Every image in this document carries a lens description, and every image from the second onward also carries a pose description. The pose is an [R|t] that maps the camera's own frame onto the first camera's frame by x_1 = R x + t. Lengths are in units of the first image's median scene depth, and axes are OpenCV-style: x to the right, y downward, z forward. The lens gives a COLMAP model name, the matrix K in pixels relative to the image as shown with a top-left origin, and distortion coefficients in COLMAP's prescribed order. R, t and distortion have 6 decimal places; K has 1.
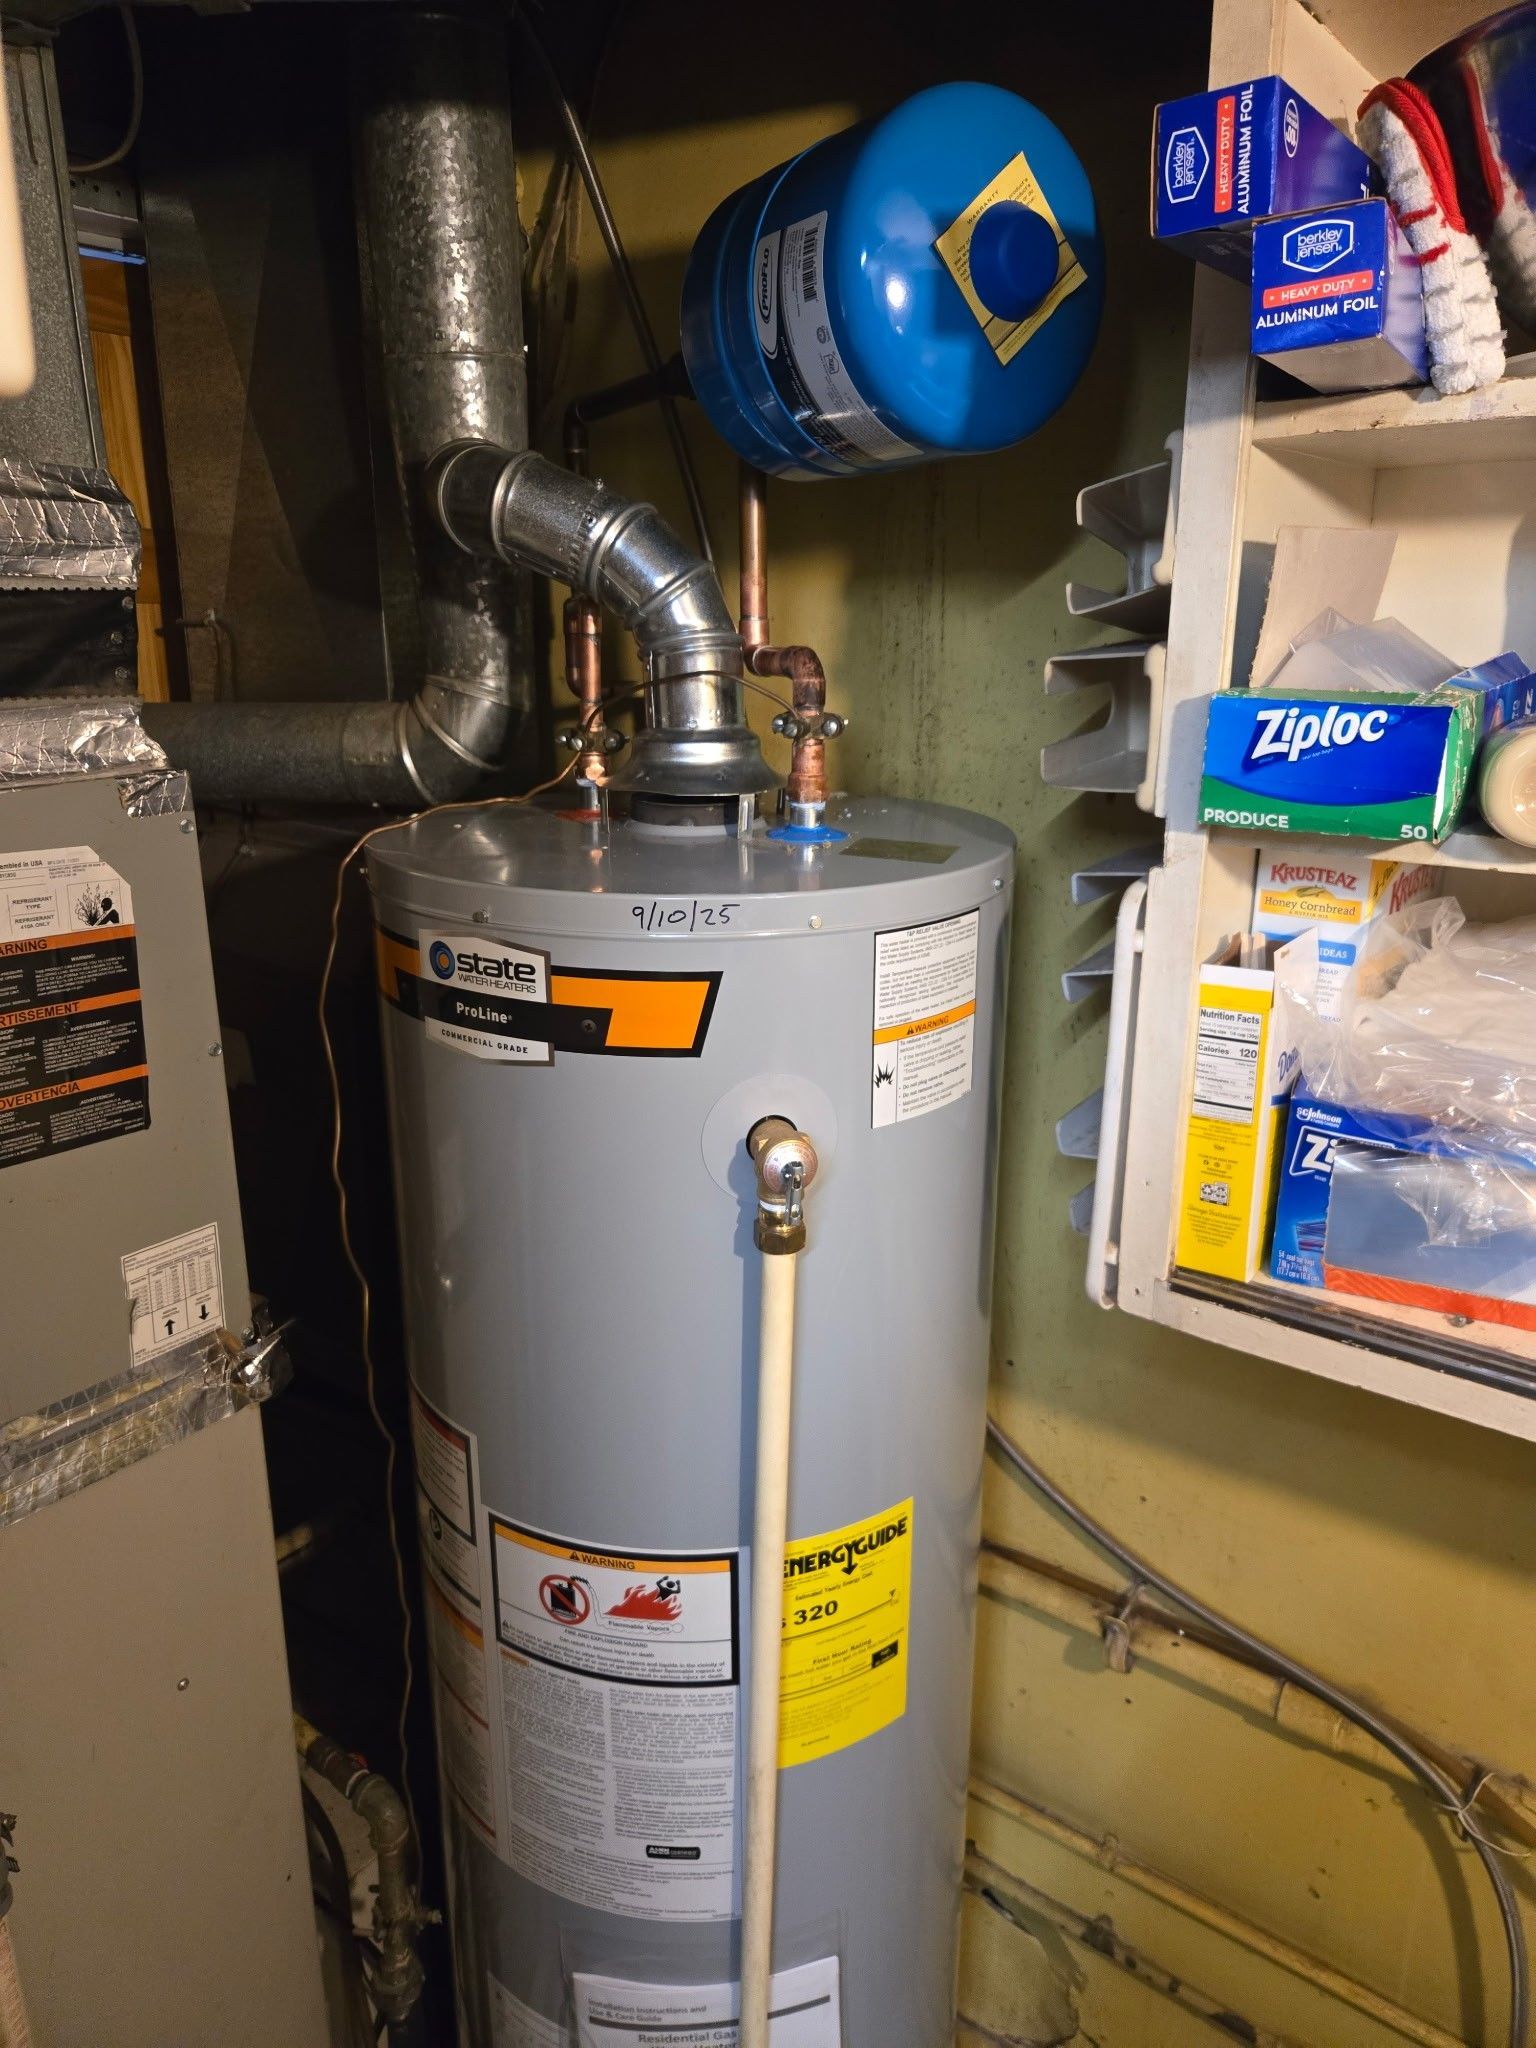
lens RADIAL K [[1369.0, 0, 767.3], [0, 1369.0, 1016.9], [0, 0, 1]] dist [0.079588, -0.068429]
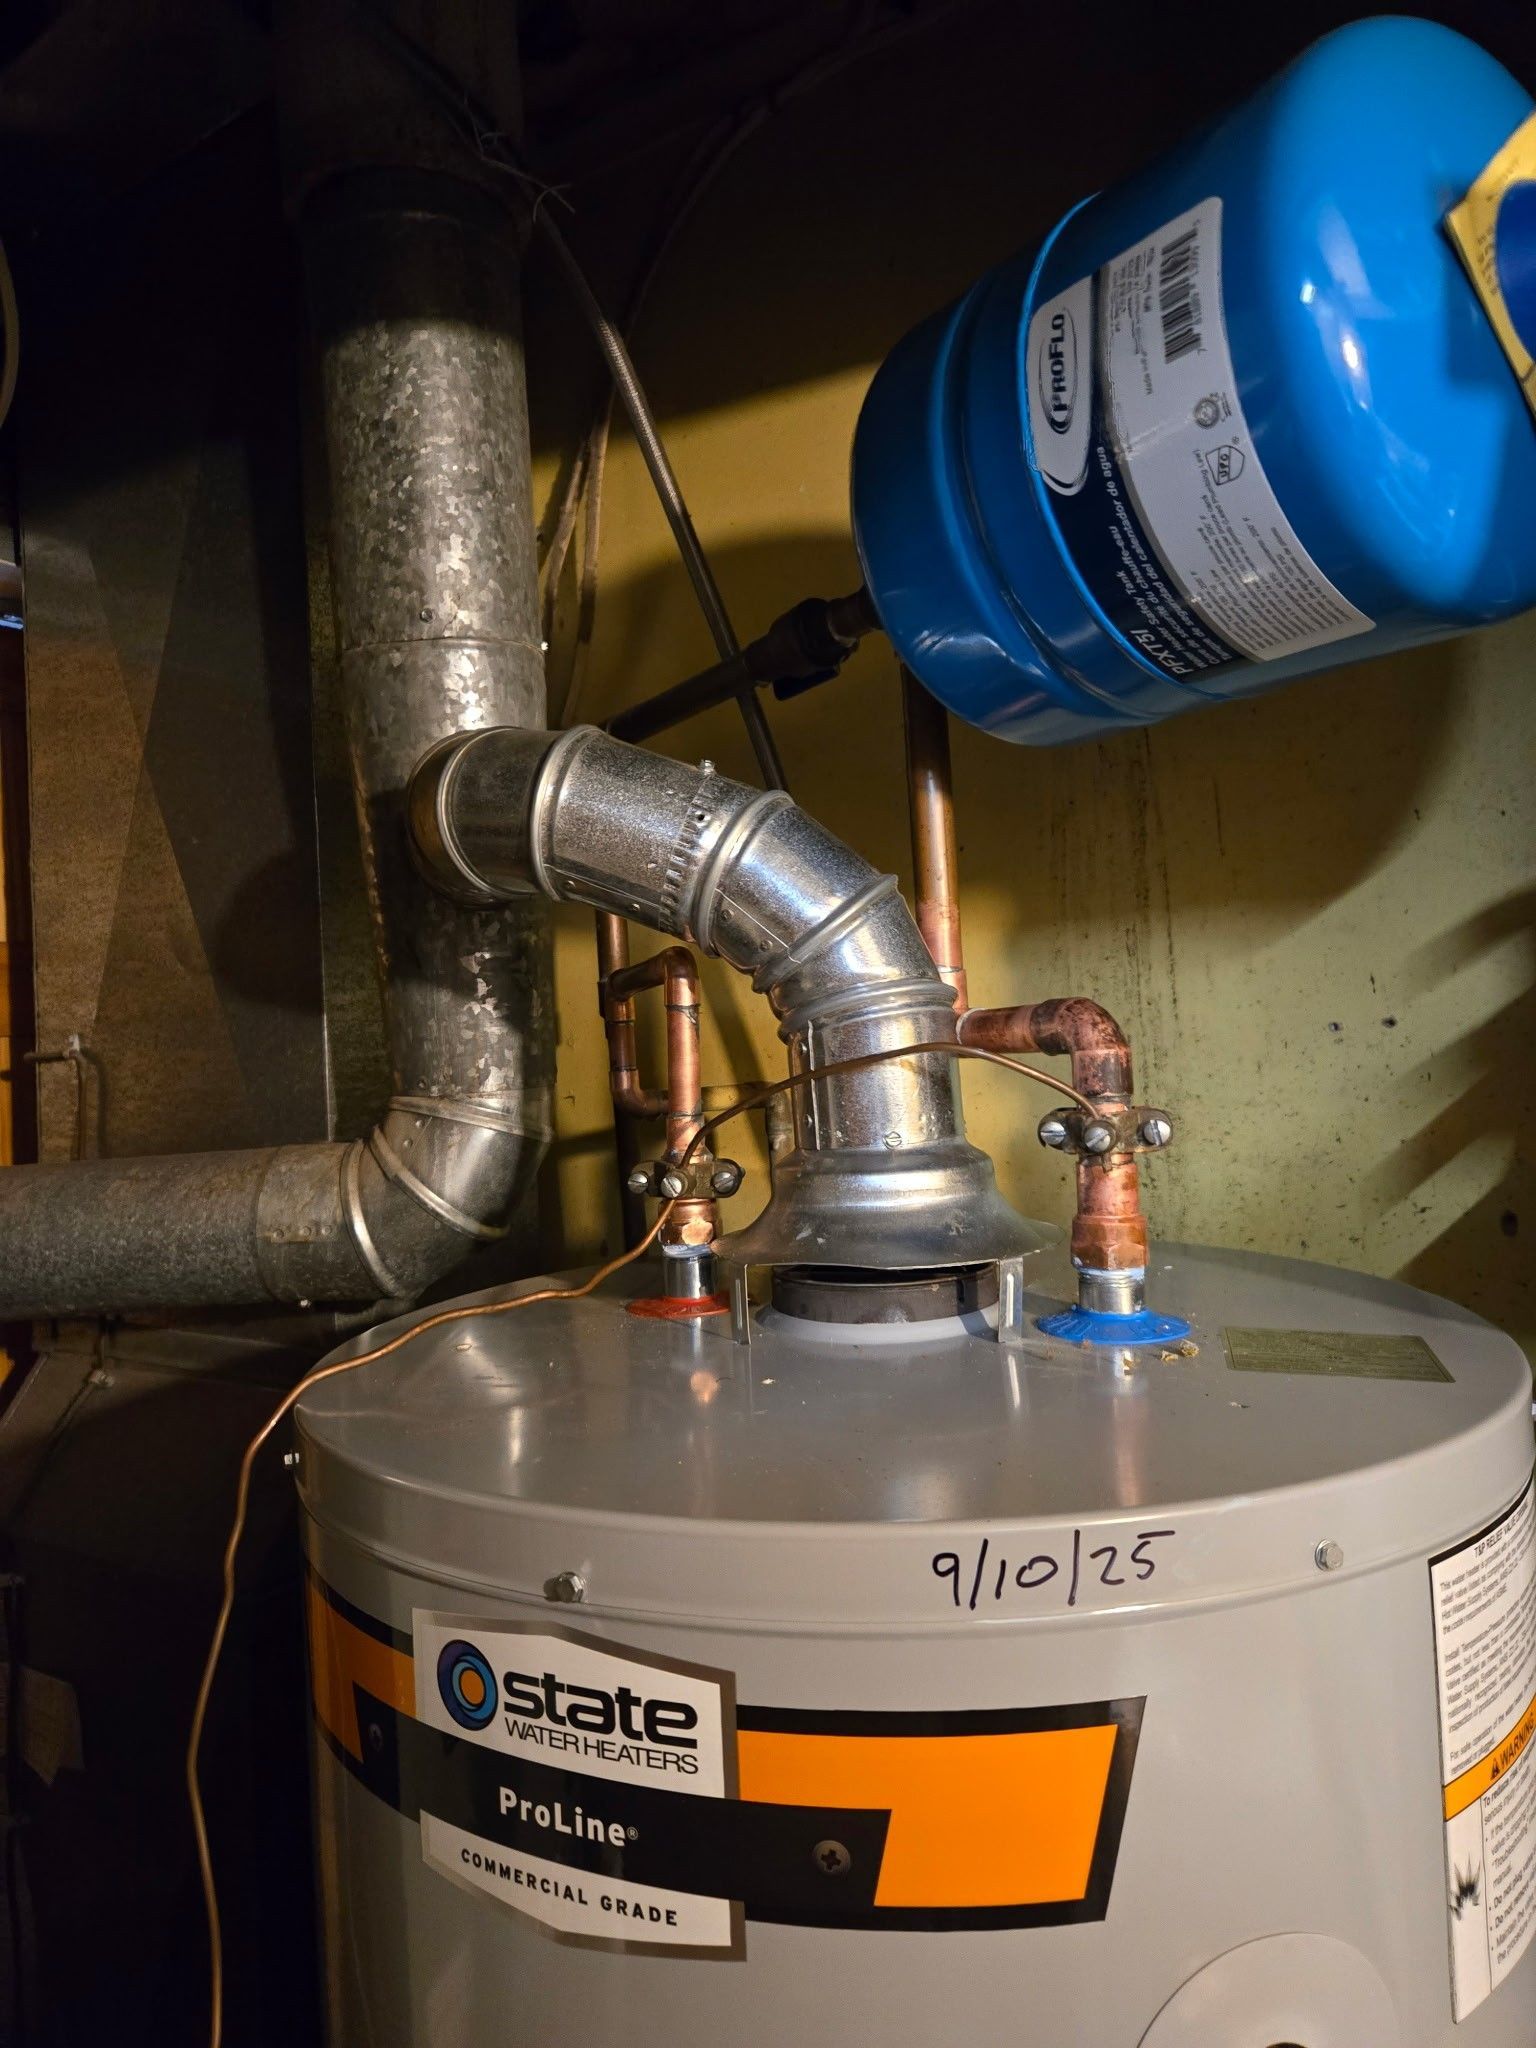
lens RADIAL K [[1480.5, 0, 768.0], [0, 1480.5, 1024.0], [0, 0, 1]] dist [0.082447, -0.086362]
pose [[0.997545, -0.053020, 0.045752, -0.113884], [0.064066, 0.954749, -0.290432, -0.074520], [-0.028283, 0.292650, 0.955801, 0.356039]]
